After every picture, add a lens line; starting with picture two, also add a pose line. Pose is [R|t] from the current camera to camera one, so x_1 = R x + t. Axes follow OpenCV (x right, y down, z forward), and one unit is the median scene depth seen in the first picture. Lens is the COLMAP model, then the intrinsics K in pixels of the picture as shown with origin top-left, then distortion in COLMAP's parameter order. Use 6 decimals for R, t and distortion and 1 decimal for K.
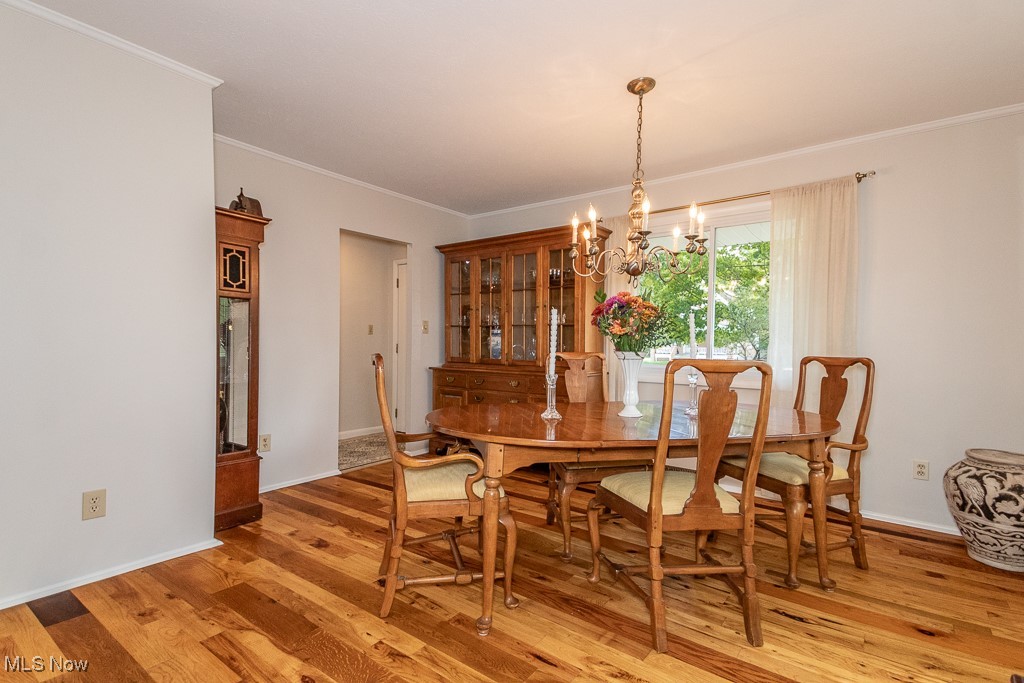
lens RADIAL K [[483.5, 0, 503.8], [0, 483.5, 355.7], [0, 0, 1]] dist [0.057097, -0.017078]
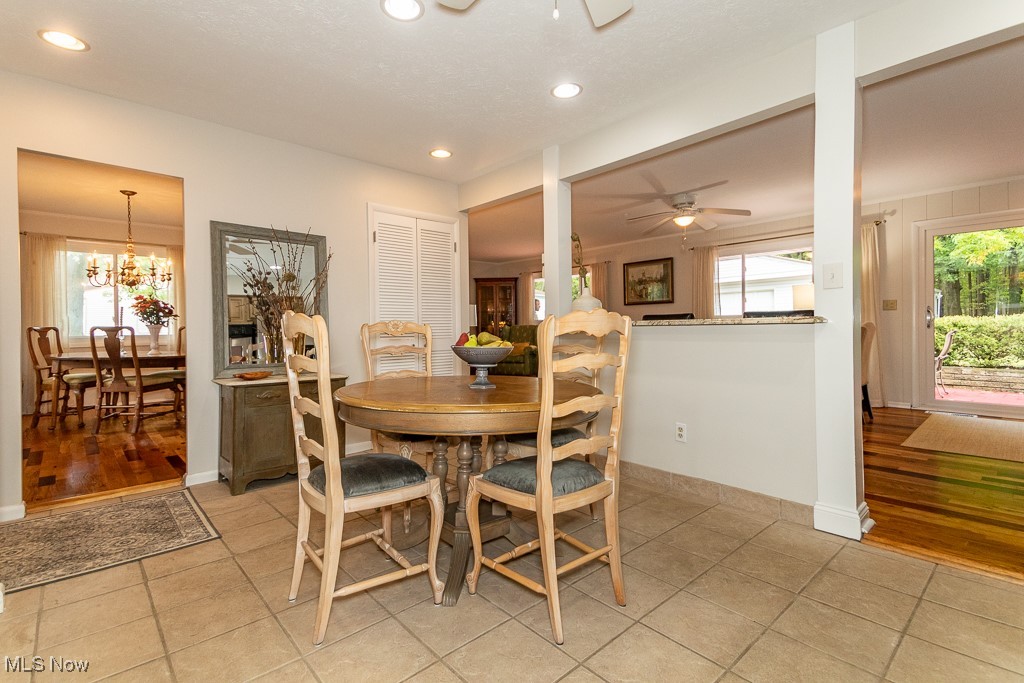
lens RADIAL K [[483.5, 0, 508.2], [0, 483.5, 334.6], [0, 0, 1]] dist [0.057097, -0.017078]
pose [[-0.980553, -0.012214, 0.195872, -1.692499], [-0.003671, 0.999028, 0.043917, -0.064985], [-0.196218, 0.042344, -0.979646, 2.737888]]
